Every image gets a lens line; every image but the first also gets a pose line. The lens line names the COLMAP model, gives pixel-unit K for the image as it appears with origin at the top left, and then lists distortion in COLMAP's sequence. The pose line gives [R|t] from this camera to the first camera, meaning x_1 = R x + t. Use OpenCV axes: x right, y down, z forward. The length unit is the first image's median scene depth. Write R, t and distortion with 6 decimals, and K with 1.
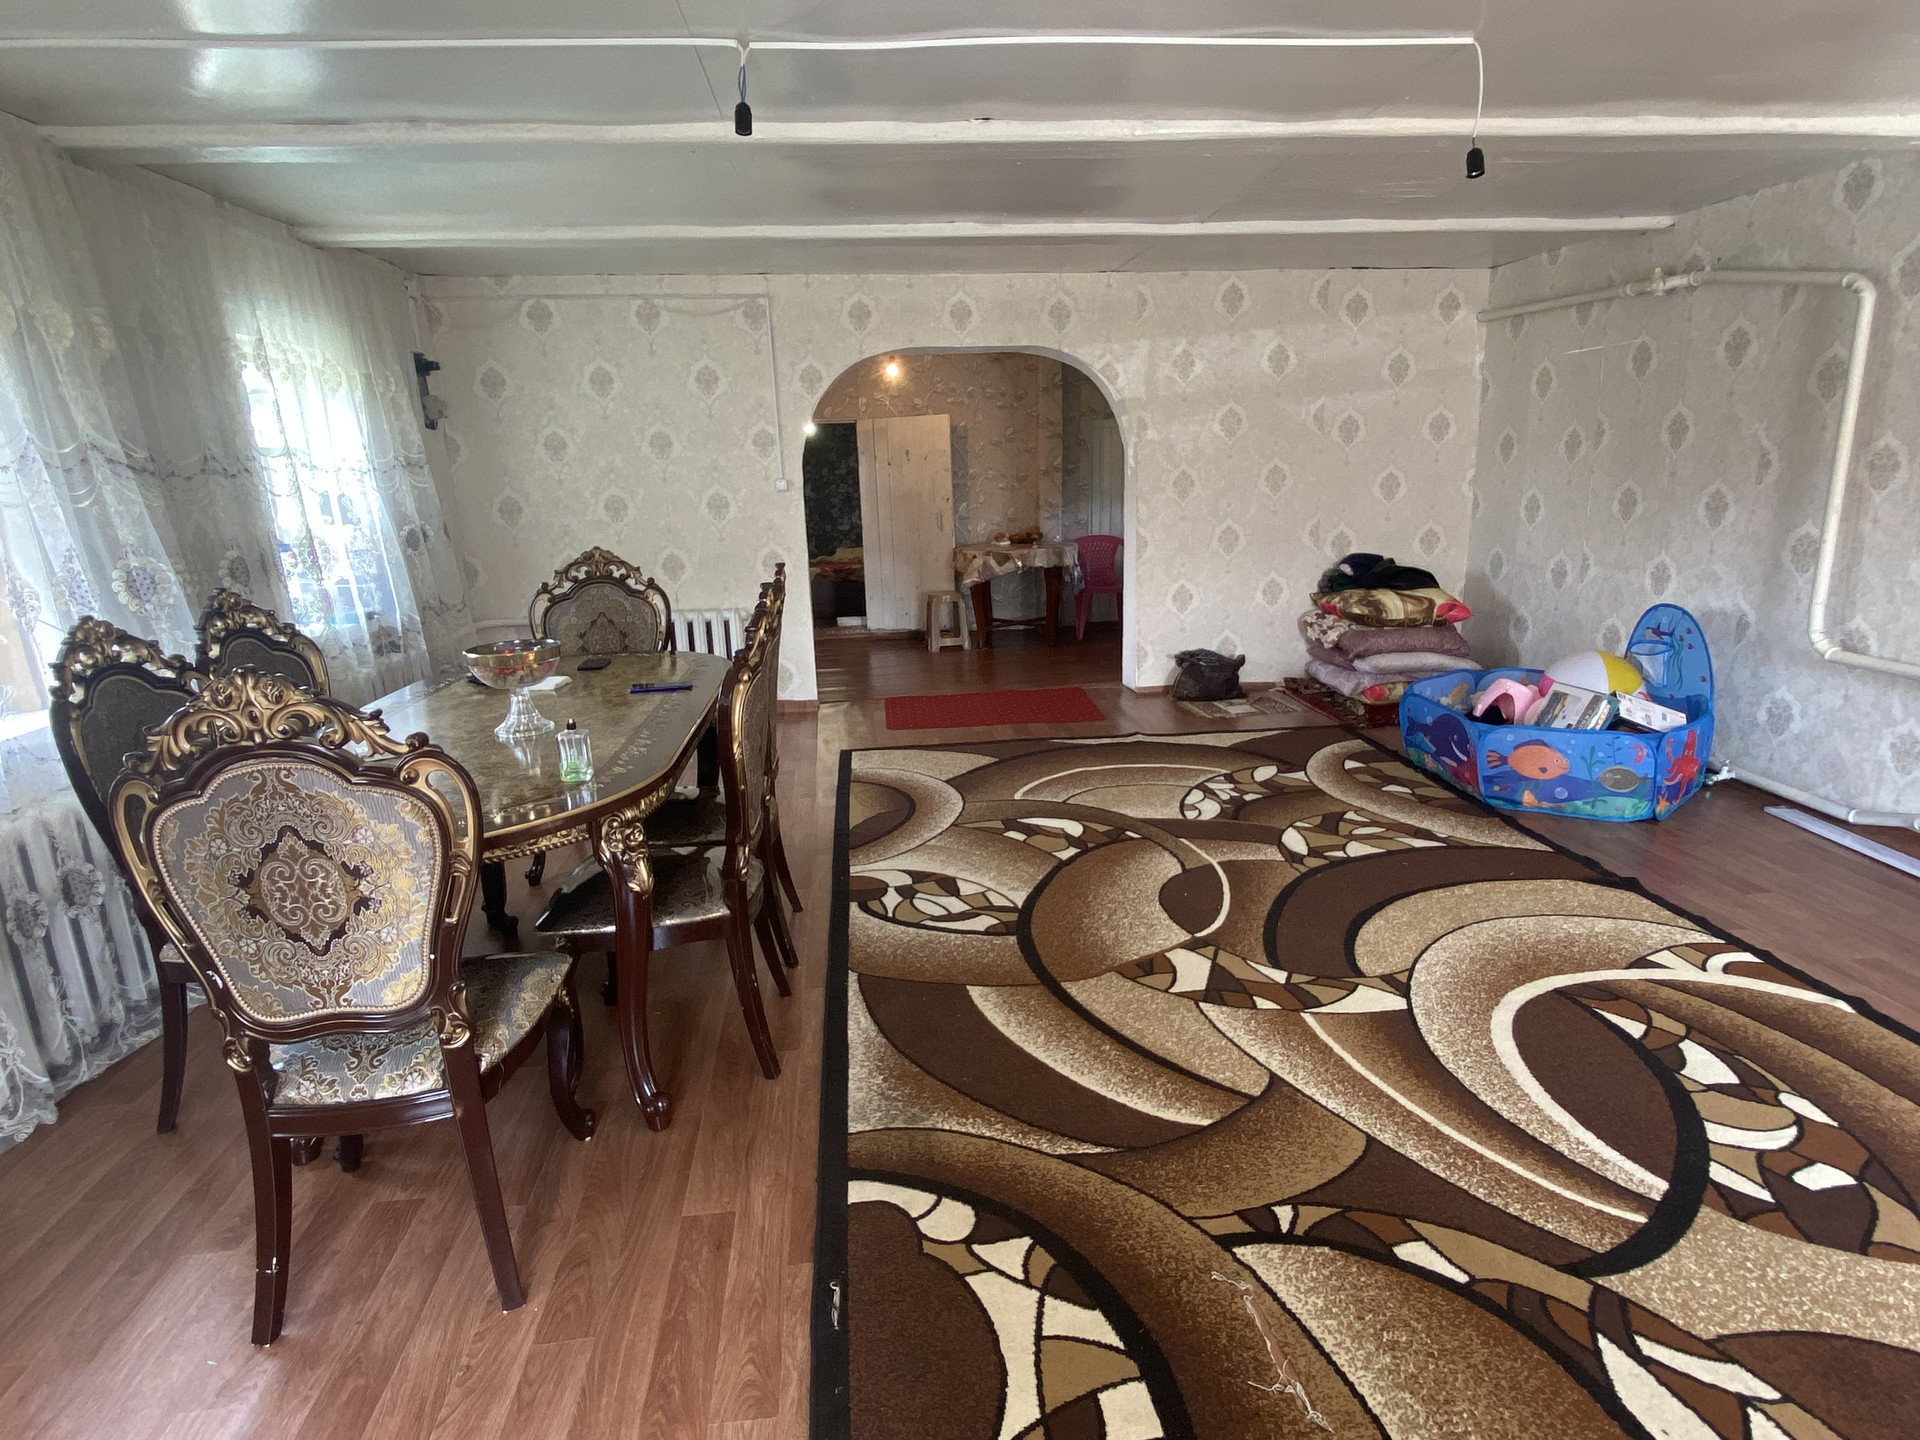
lens RADIAL K [[1034.6, 0, 960.0], [0, 1034.6, 720.0], [0, 0, 1]] dist [0.102264, -0.114553]
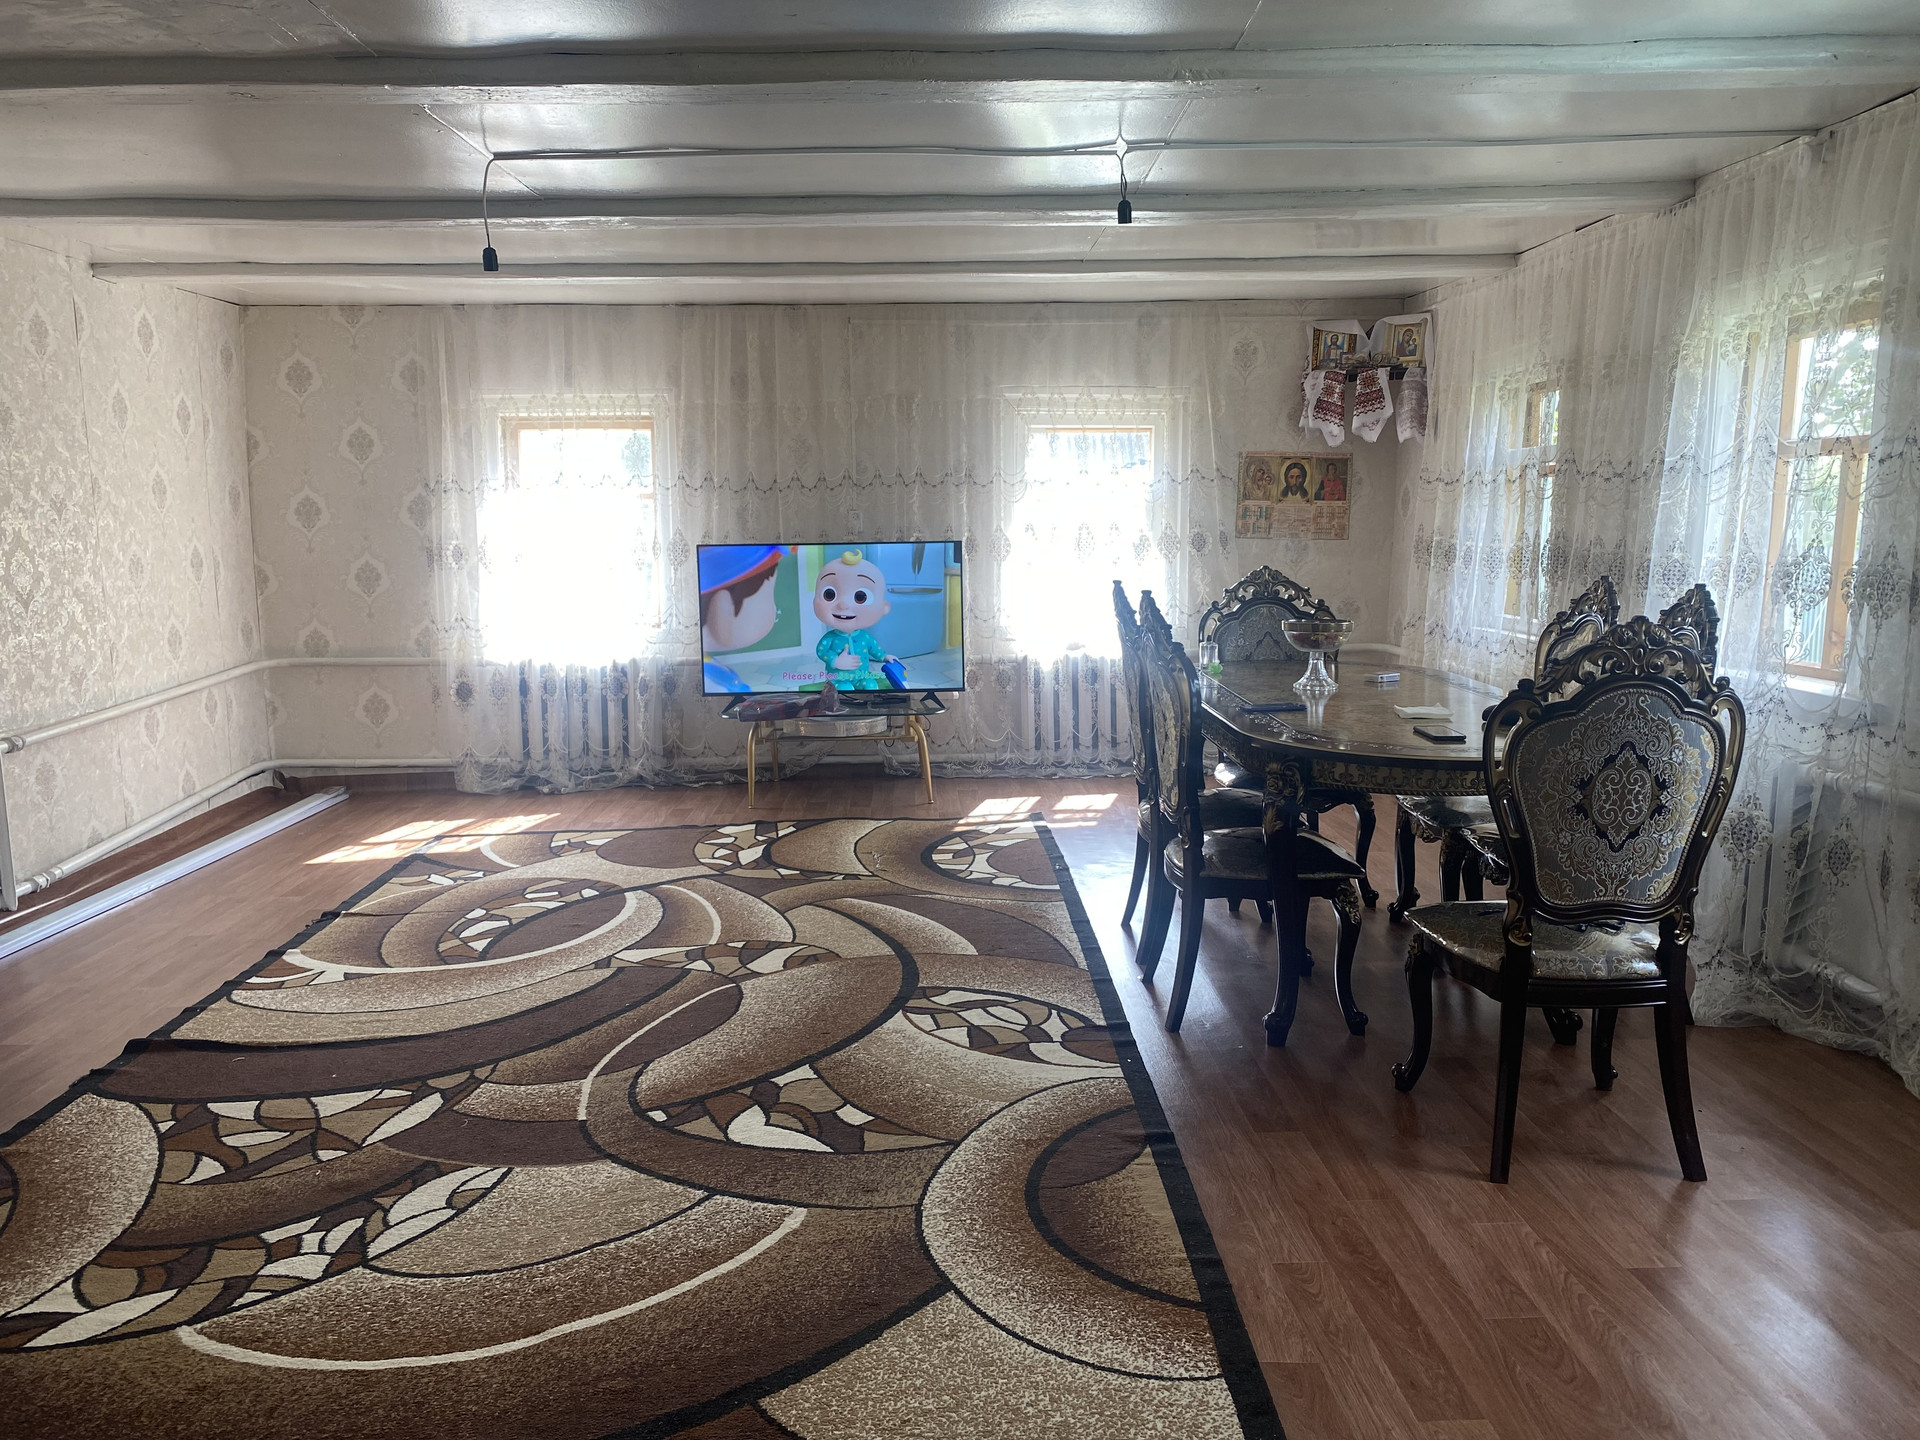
lens RADIAL K [[1456.3, 0, 989.8], [0, 1456.3, 720.0], [0, 0, 1]] dist [0.007883, -0.039351]
pose [[-0.997128, 0.032982, 0.068178, -0.079051], [0.055838, 0.928318, 0.367570, -0.360737], [-0.051167, 0.370321, -0.927493, 1.534238]]
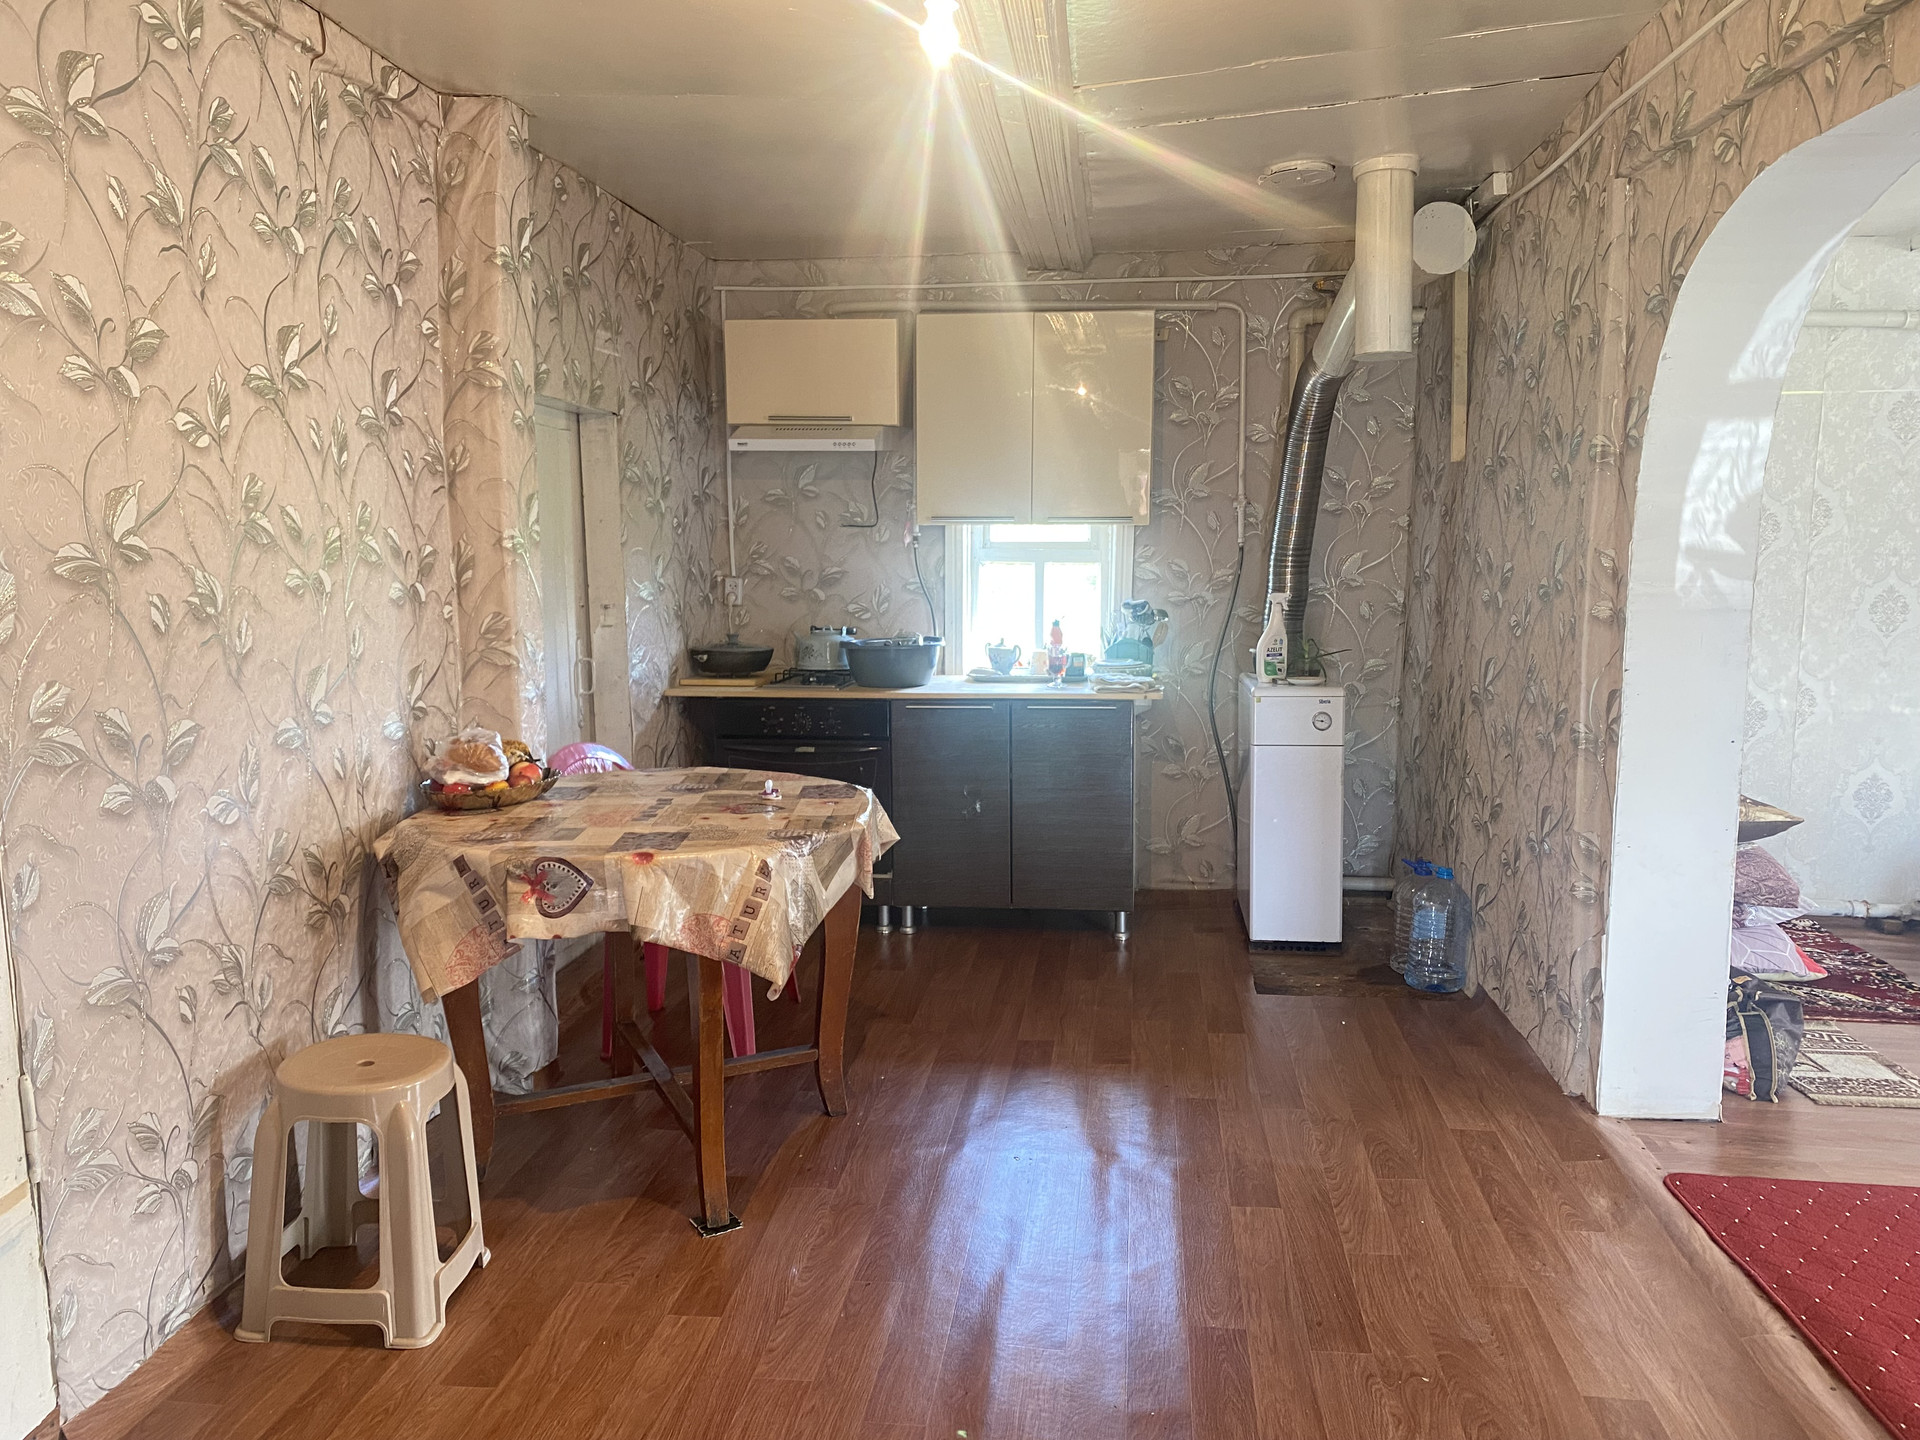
lens RADIAL K [[1462.9, 0, 955.8], [0, 1462.9, 707.6], [0, 0, 1]] dist [-0.001782, 0.031008]
pose [[0.207940, -0.086114, 0.974344, -0.571805], [0.224372, 0.973755, 0.038177, -0.375943], [-0.952060, 0.210677, 0.221804, 1.637253]]
